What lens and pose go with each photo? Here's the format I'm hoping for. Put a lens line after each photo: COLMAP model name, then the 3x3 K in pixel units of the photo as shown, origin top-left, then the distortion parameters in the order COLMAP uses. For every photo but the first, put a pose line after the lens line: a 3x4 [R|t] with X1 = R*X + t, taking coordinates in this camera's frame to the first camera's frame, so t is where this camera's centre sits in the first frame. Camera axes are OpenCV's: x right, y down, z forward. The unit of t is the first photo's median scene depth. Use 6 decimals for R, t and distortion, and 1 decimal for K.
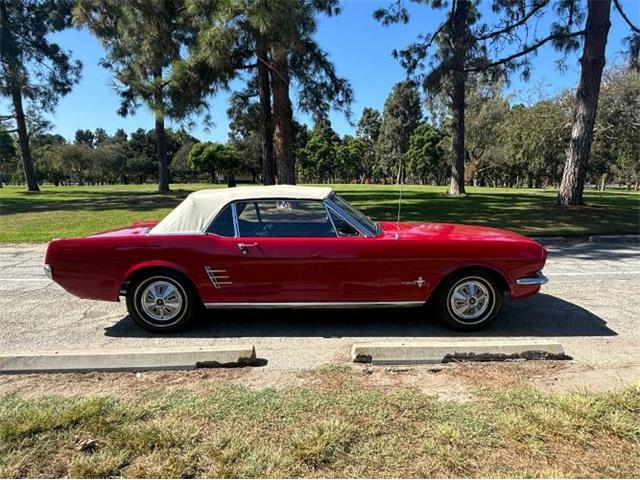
lens RADIAL K [[409.5, 0, 337.2], [0, 409.5, 246.5], [0, 0, 1]] dist [0.005013, -0.023908]
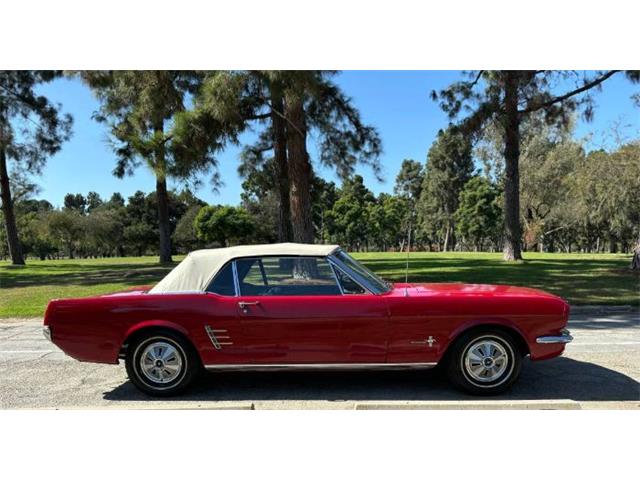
lens RADIAL K [[500.2, 0, 345.3], [0, 500.2, 317.1], [0, 0, 1]] dist [0.009219, -0.014142]
pose [[0.998291, -0.011141, -0.057360, 0.015055], [0.009706, 0.999634, -0.025234, 0.011901], [0.057620, 0.024634, 0.998035, -0.031761]]
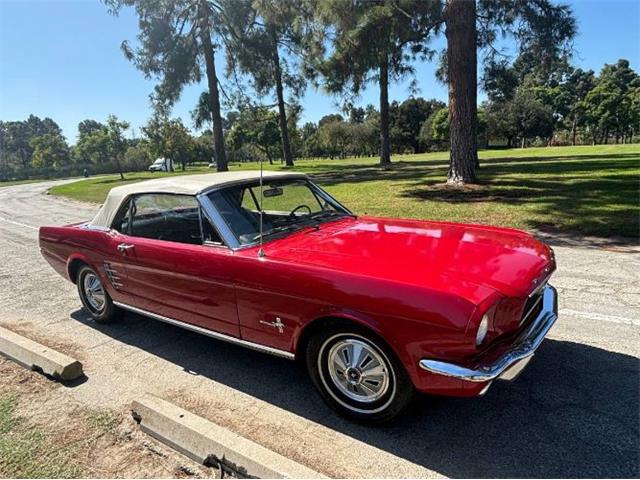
lens RADIAL K [[417.3, 0, 325.3], [0, 417.3, 241.8], [0, 0, 1]] dist [-0.000831, -0.011603]
pose [[0.792117, 0.083547, -0.604624, 0.133086], [-0.044553, 0.995859, 0.079240, -0.020609], [0.608741, -0.035830, 0.792559, 0.106816]]
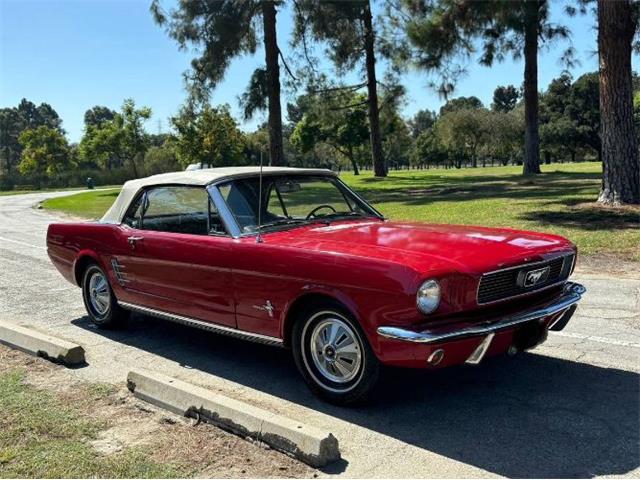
lens RADIAL K [[690.6, 0, 317.4], [0, 690.6, 235.4], [0, 0, 1]] dist [0.011500, 0.000000]
pose [[0.658233, 0.048285, -0.751264, 0.222847], [-0.082283, 0.996577, -0.008042, -0.005861], [0.748304, 0.067109, 0.659953, 0.063456]]
